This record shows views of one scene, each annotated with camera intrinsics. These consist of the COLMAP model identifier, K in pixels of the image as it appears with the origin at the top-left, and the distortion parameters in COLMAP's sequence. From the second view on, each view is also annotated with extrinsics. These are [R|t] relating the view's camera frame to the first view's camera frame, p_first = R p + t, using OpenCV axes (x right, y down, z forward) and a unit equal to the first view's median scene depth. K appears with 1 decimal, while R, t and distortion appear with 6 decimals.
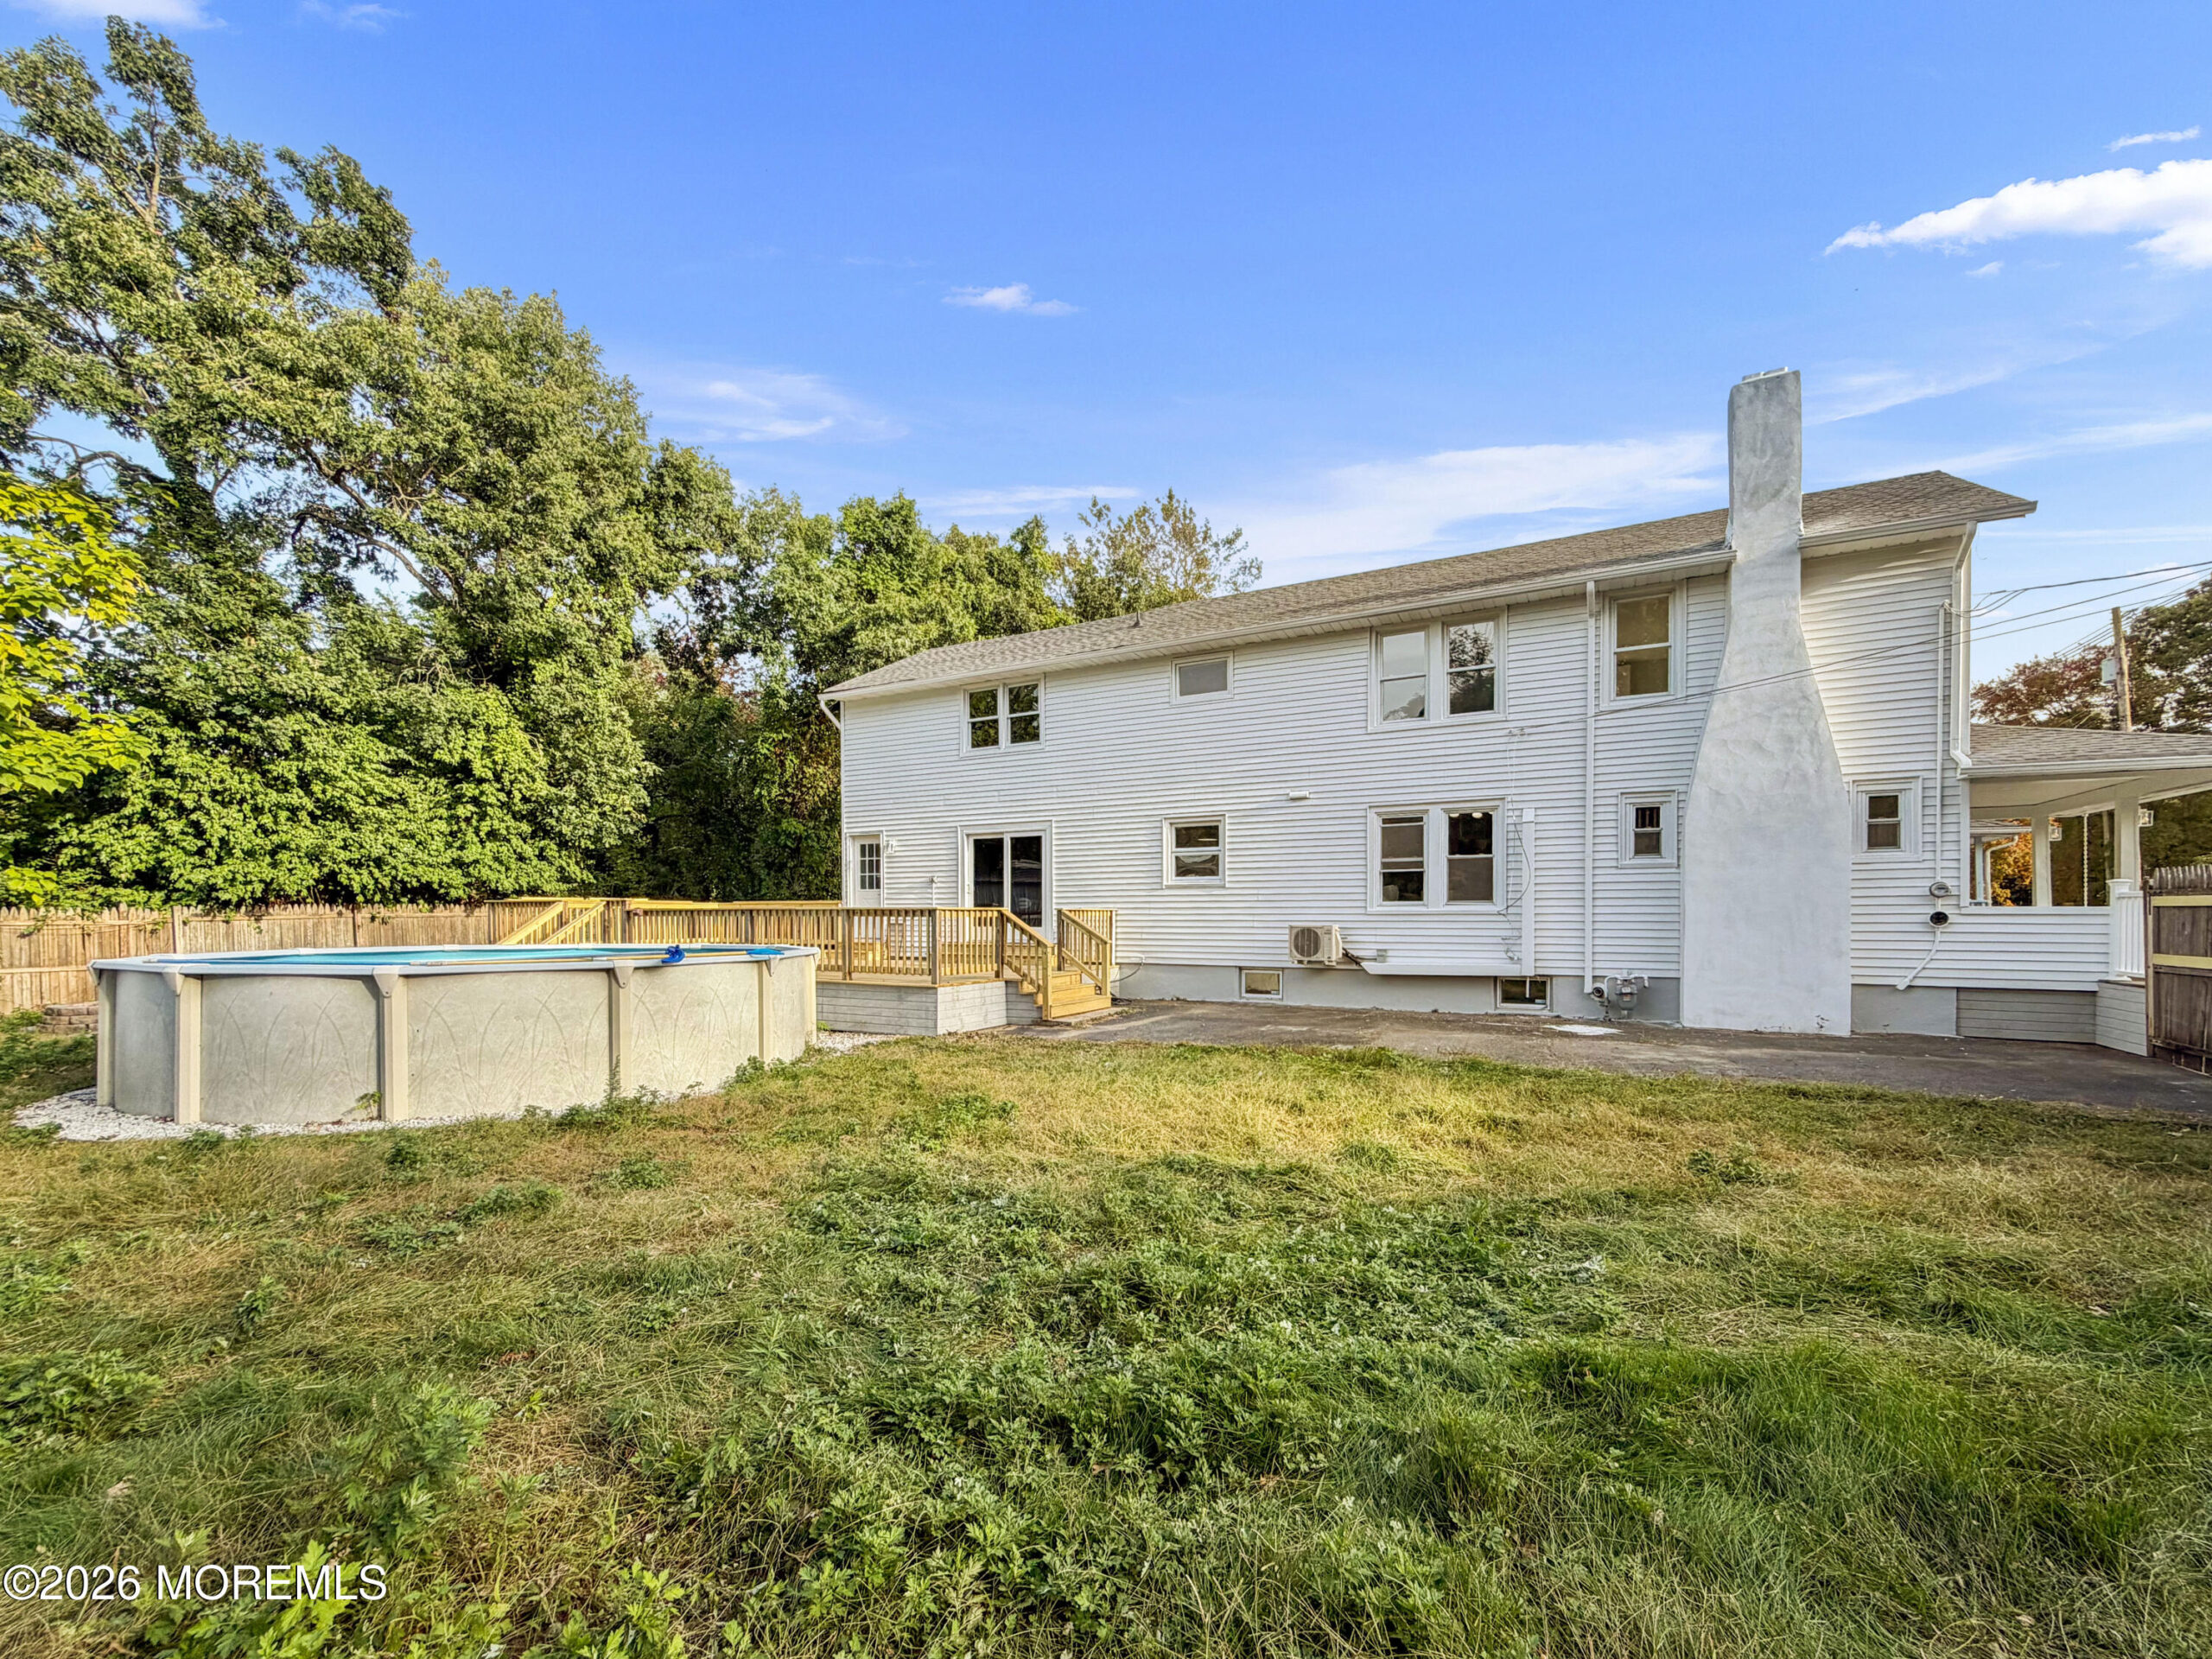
lens RADIAL K [[898.0, 0, 1093.3], [0, 898.0, 925.8], [0, 0, 1]] dist [0.001555, -0.000527]
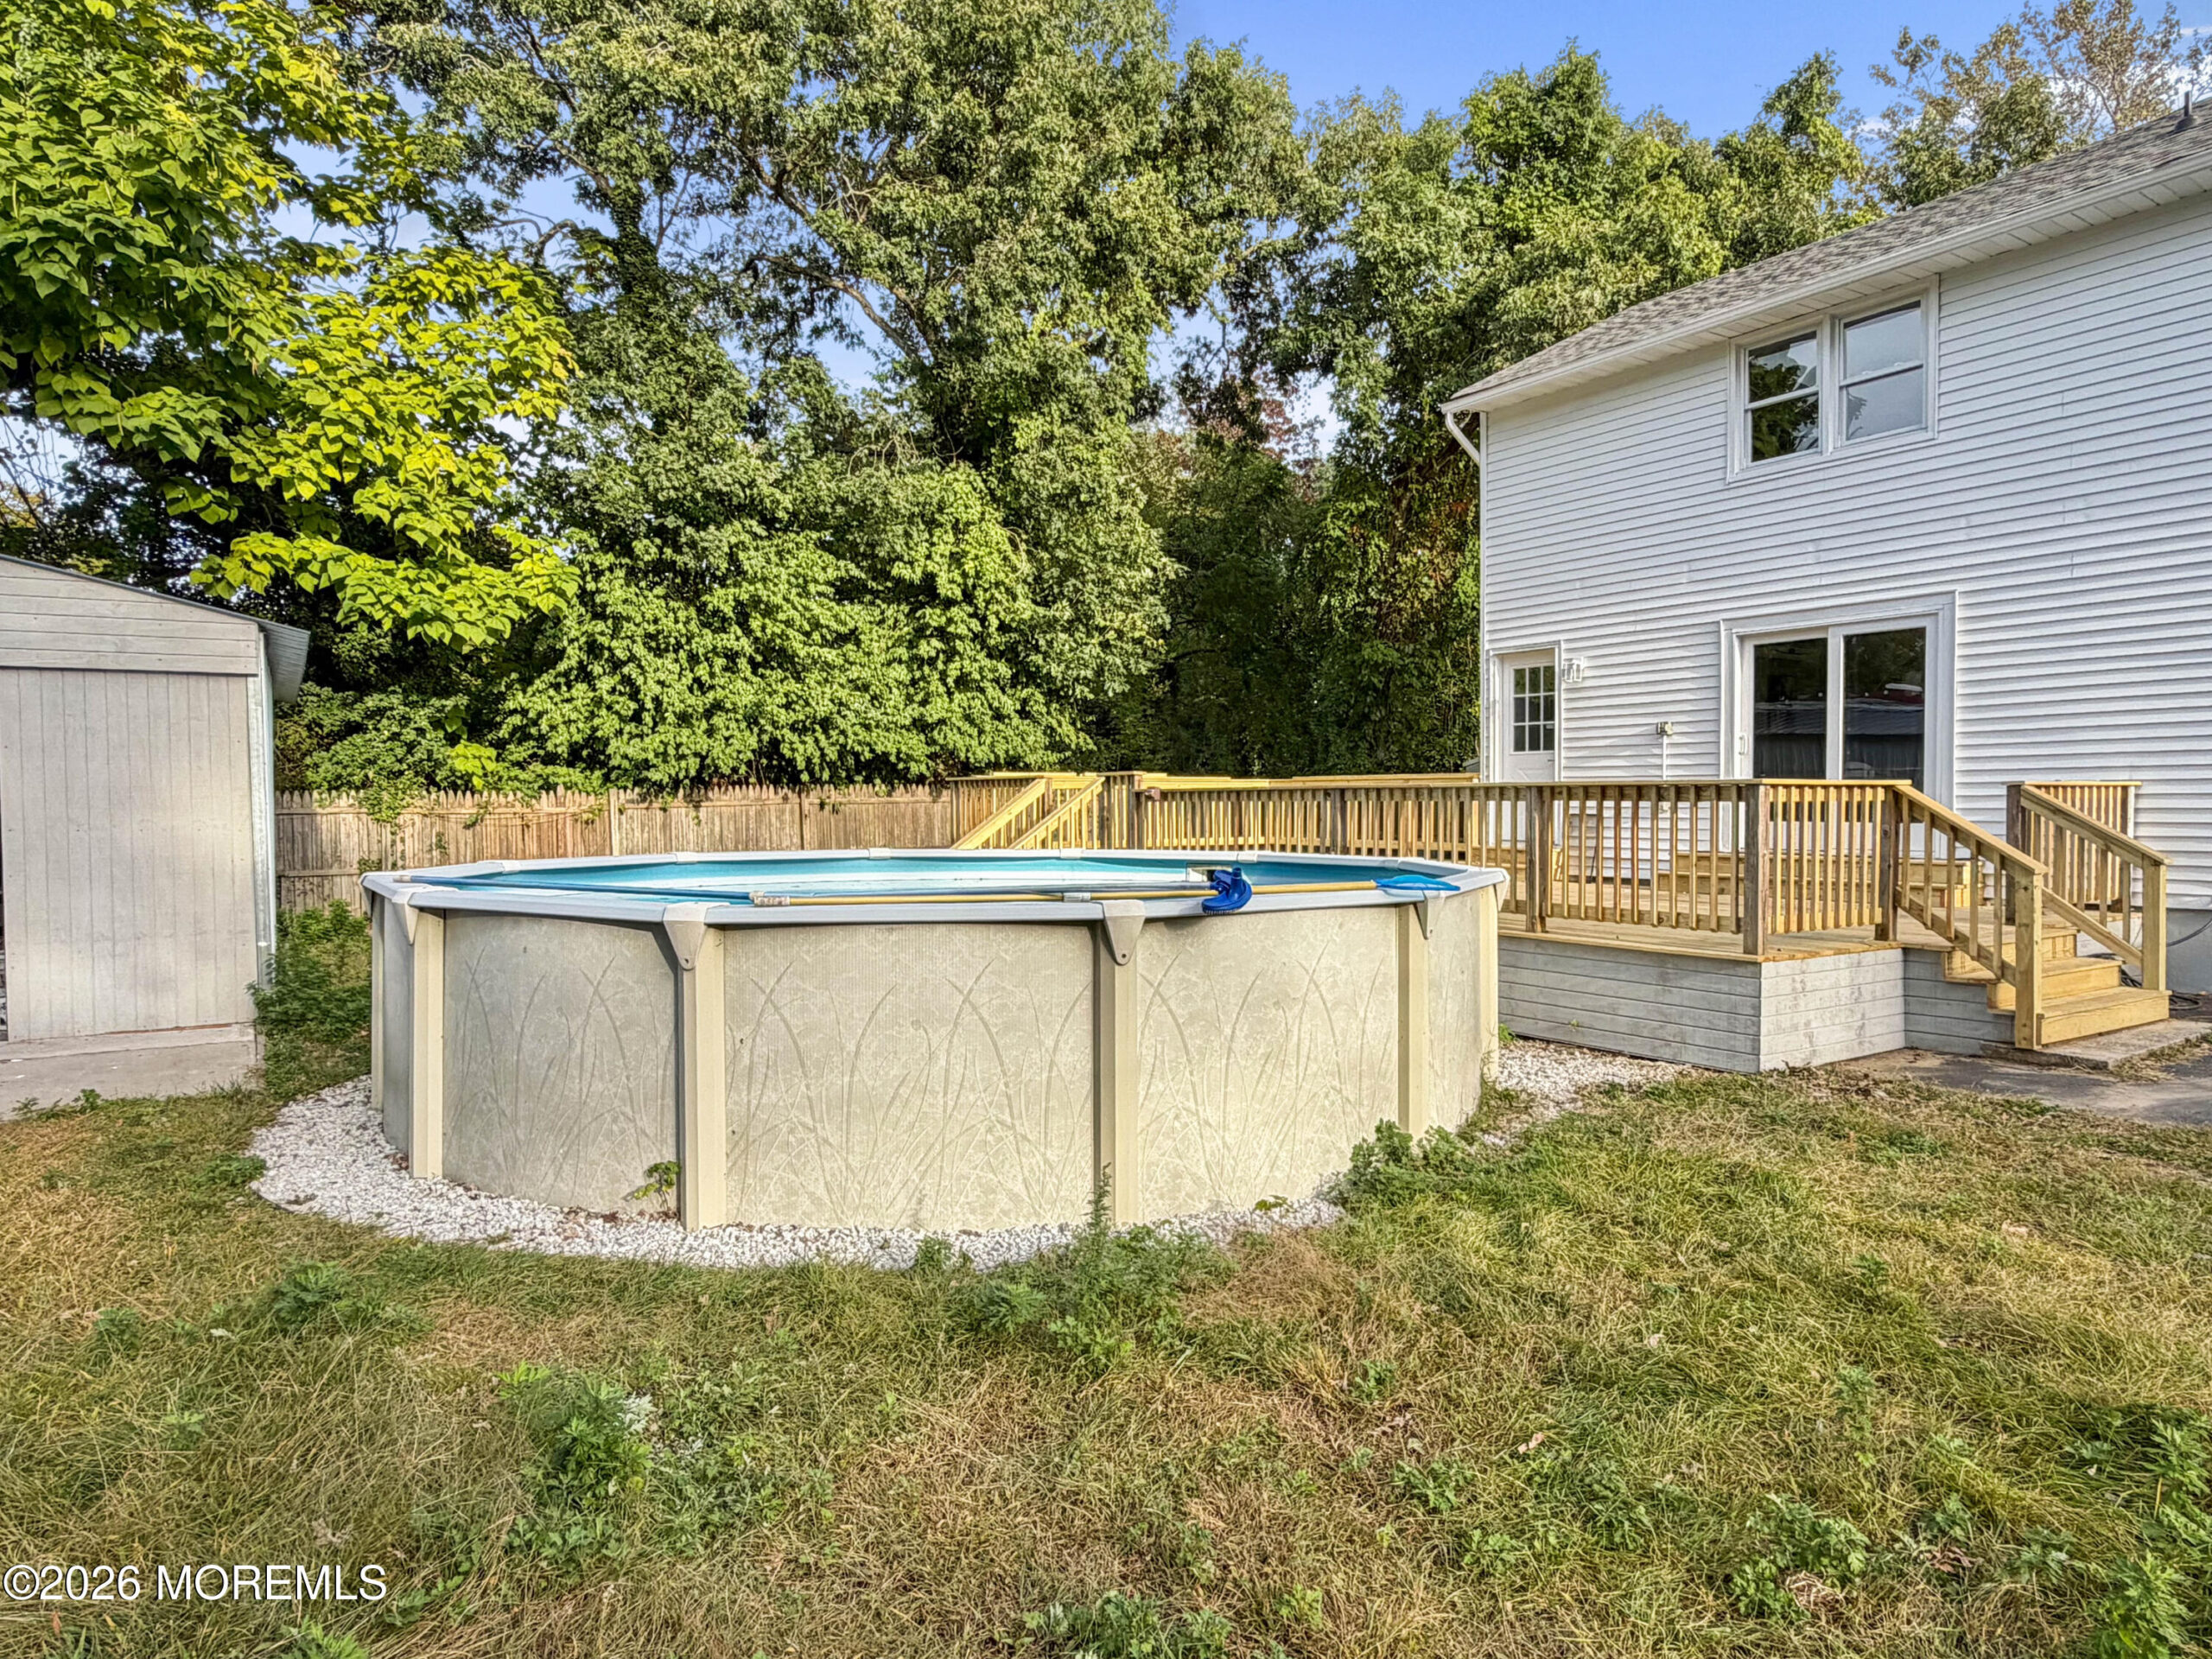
lens RADIAL K [[1335.6, 0, 1116.8], [0, 1335.6, 838.2], [0, 0, 1]] dist [0.006162, 0.000964]
pose [[0.879424, 0.011360, -0.475903, -0.090579], [-0.003111, 0.999831, 0.018118, -0.001820], [0.476028, -0.014453, 0.879311, 0.178747]]
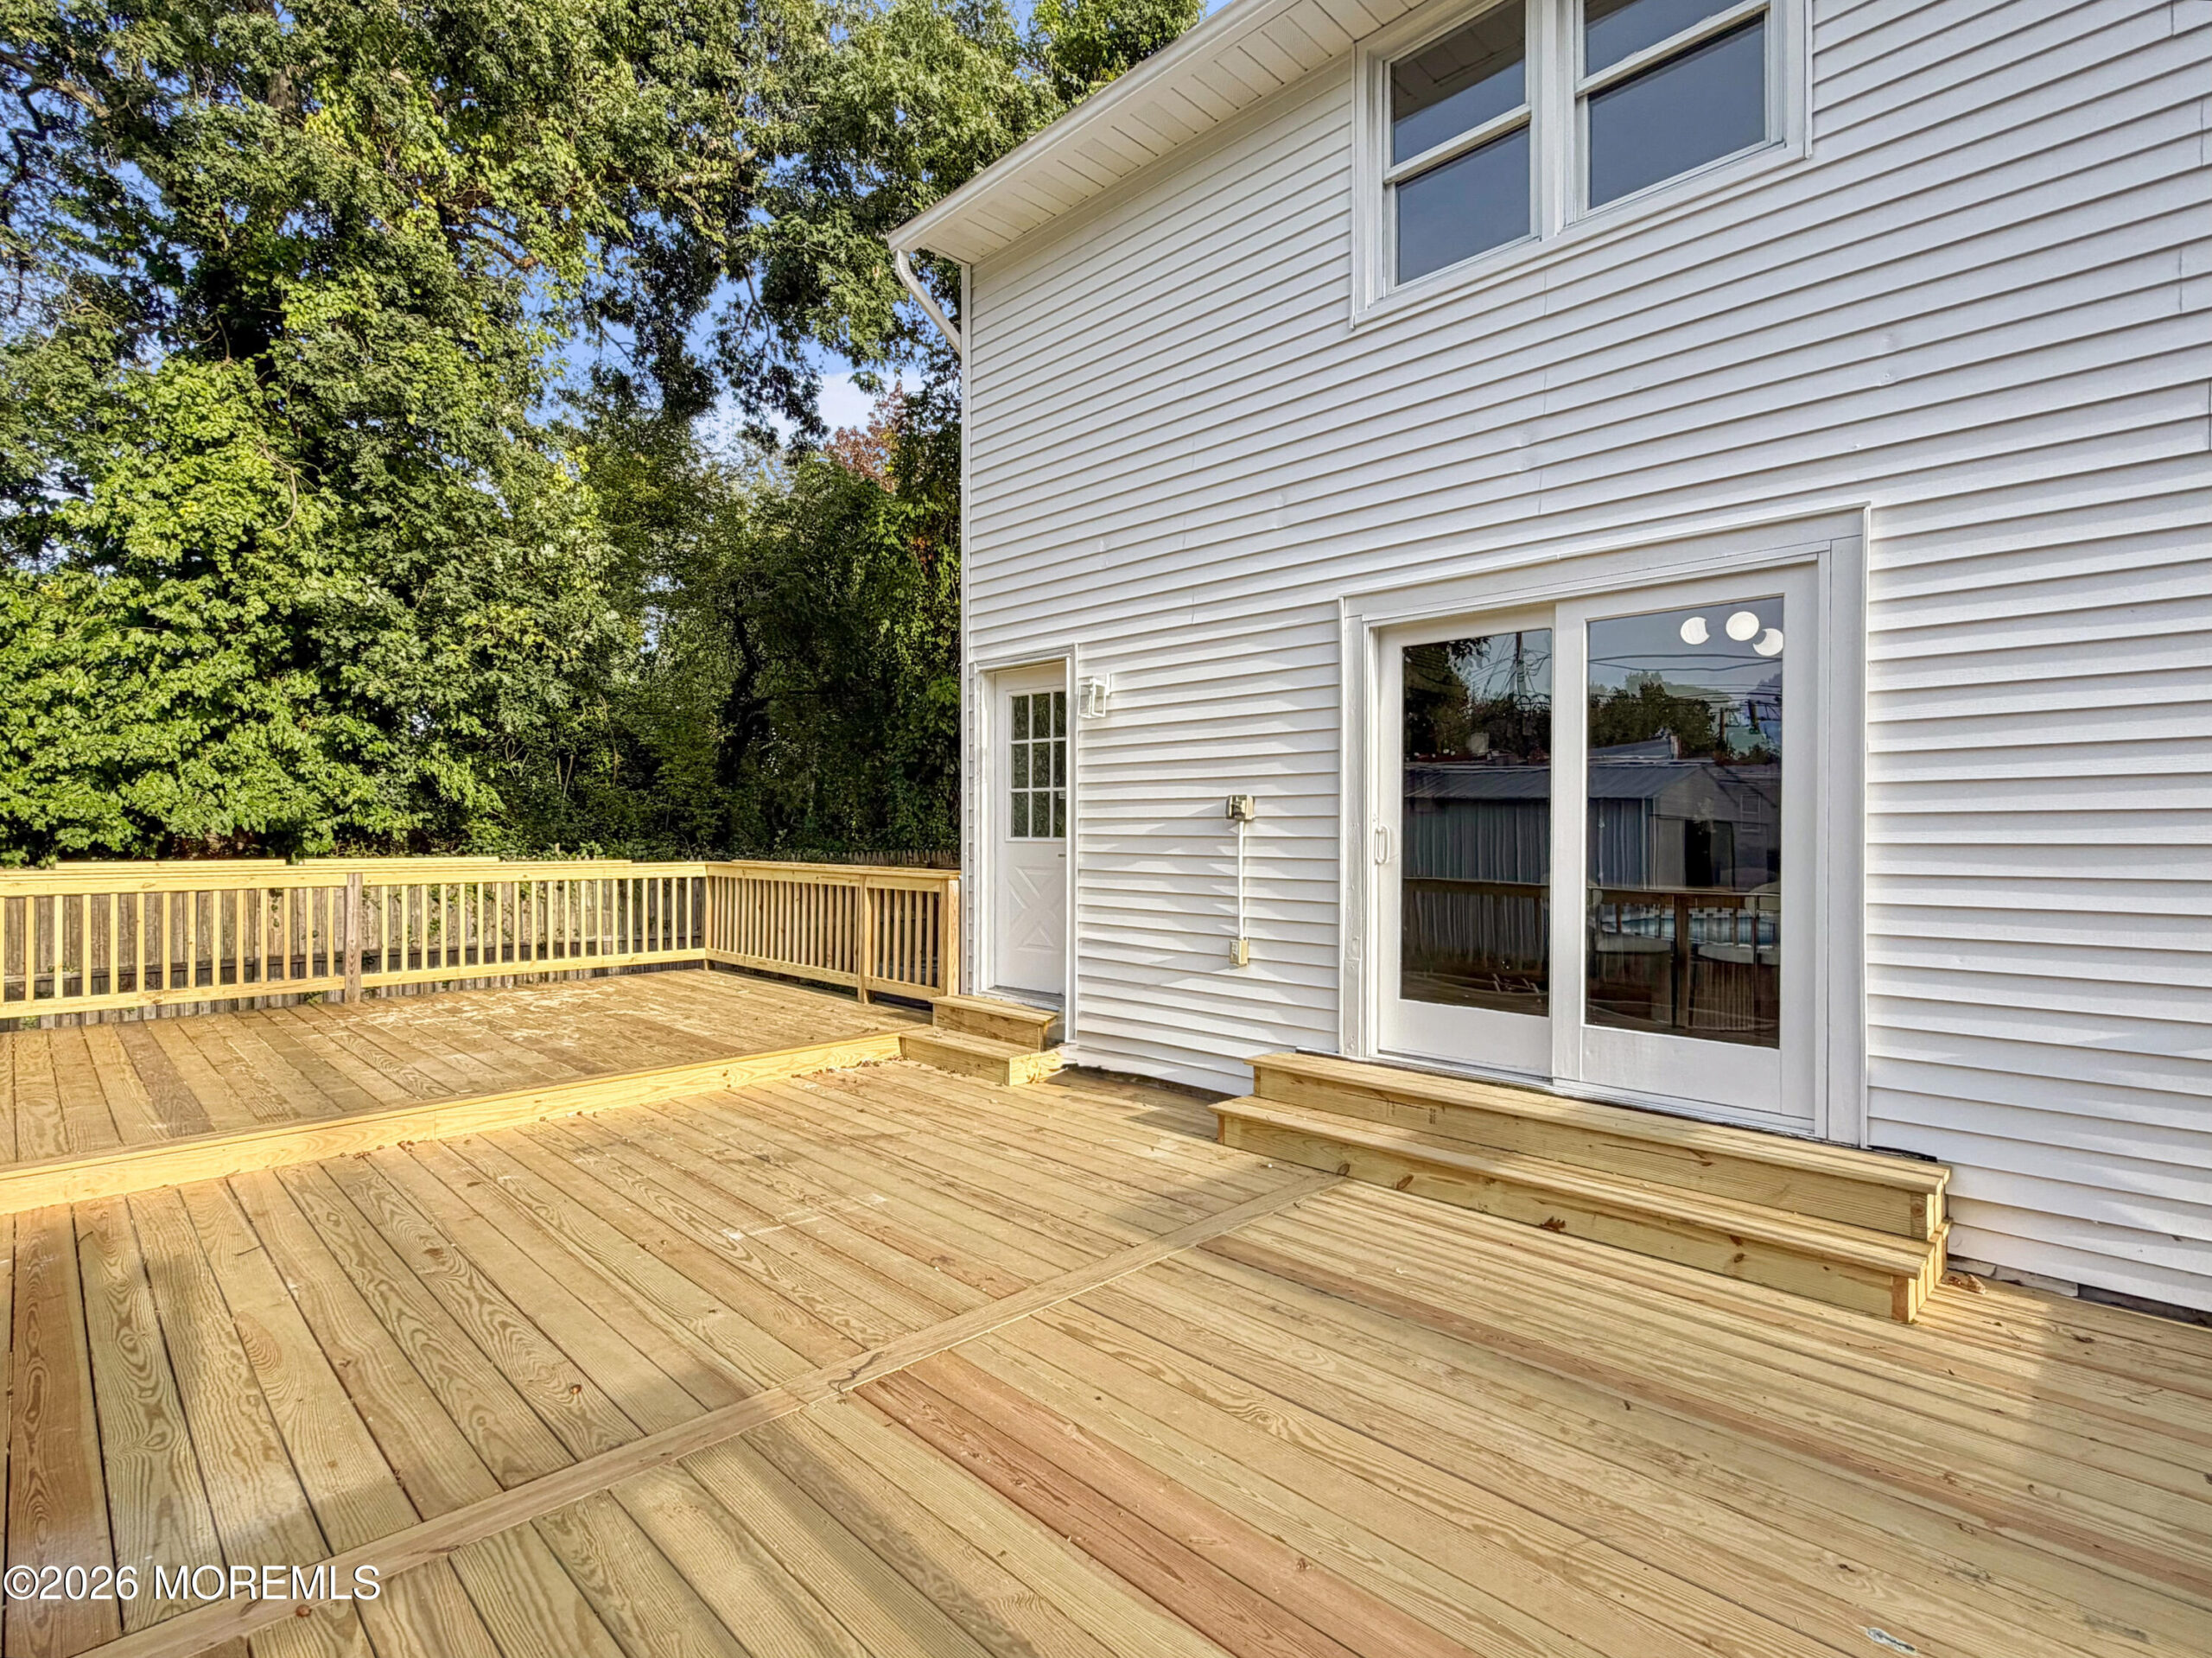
lens RADIAL K [[1054.6, 0, 1117.7], [0, 1054.6, 832.1], [0, 0, 1]] dist [-0.002950, 0.001609]
pose [[0.962997, 0.005404, -0.269458, -0.131384], [-0.009022, 0.999885, -0.012193, -0.041297], [0.269361, 0.014173, 0.962935, 0.700782]]
